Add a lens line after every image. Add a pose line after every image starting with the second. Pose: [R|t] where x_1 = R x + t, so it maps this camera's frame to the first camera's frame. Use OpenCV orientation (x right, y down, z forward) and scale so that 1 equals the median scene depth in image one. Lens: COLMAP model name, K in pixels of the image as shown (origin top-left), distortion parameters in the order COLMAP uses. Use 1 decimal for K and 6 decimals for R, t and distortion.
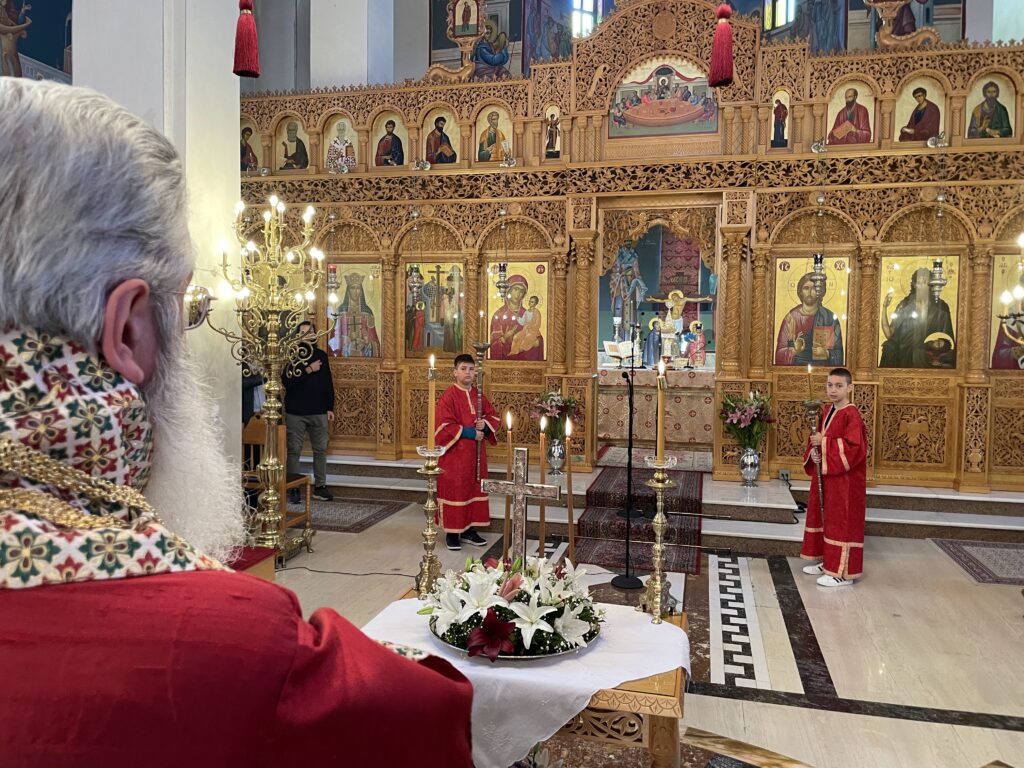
lens RADIAL K [[786.4, 0, 512.6], [0, 786.4, 378.8], [0, 0, 1]] dist [0.084144, -0.126314]
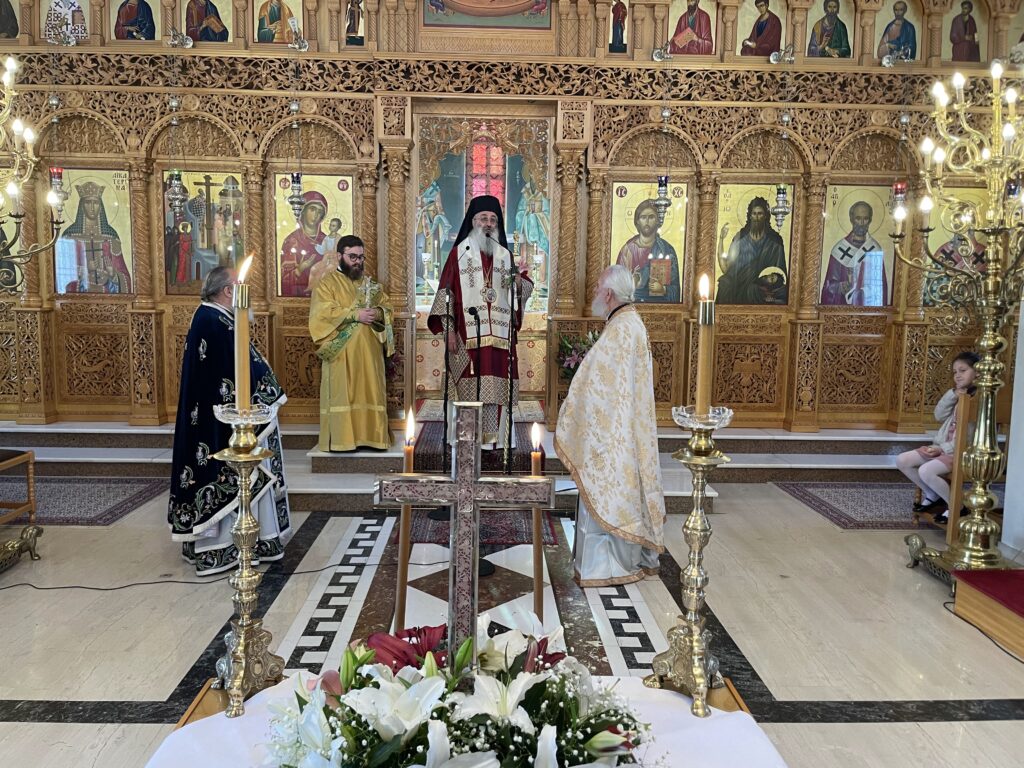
lens RADIAL K [[786.4, 0, 512.6], [0, 786.4, 378.8], [0, 0, 1]] dist [0.084144, -0.126314]
pose [[0.962230, -0.027469, 0.270848, -0.025201], [0.011406, 0.998091, 0.060703, 0.014524], [-0.271998, -0.055321, 0.960706, 0.163455]]
